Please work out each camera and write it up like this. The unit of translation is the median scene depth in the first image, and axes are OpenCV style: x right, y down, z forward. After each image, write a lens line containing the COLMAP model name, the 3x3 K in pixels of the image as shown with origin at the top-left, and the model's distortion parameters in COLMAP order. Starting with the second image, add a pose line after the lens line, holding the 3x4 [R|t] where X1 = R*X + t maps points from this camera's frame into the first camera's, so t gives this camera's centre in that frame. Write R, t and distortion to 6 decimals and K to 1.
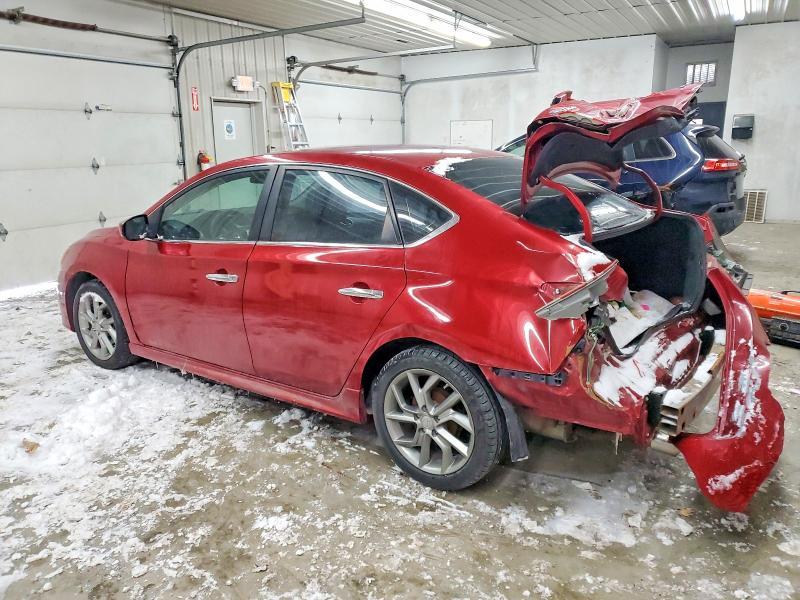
lens RADIAL K [[601.5, 0, 401.1], [0, 601.5, 298.1], [0, 0, 1]] dist [0.032345, -0.001927]
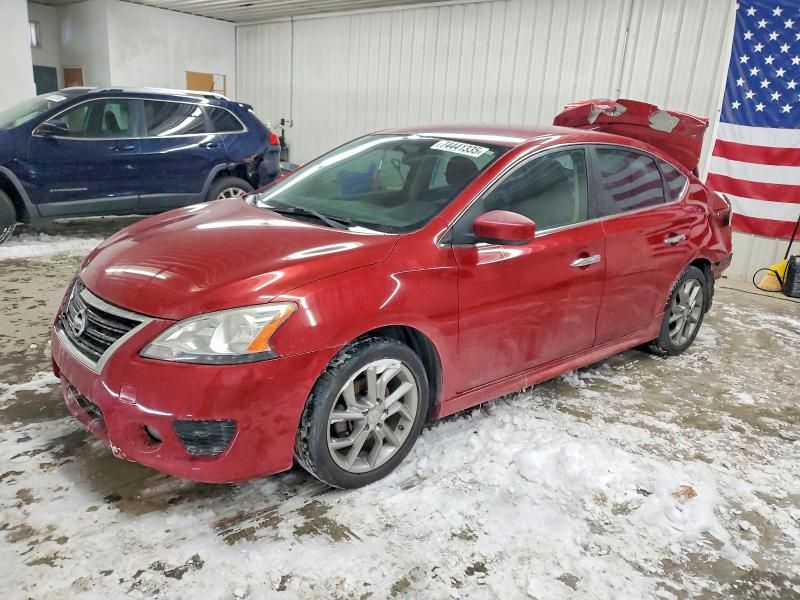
lens RADIAL K [[601.5, 0, 401.3], [0, 601.5, 299.3], [0, 0, 1]] dist [0.032345, -0.001927]
pose [[0.255330, -0.242643, 0.935912, -1.338318], [0.193730, 0.961206, 0.196348, -0.230056], [-0.947246, 0.131180, 0.292432, 1.032883]]
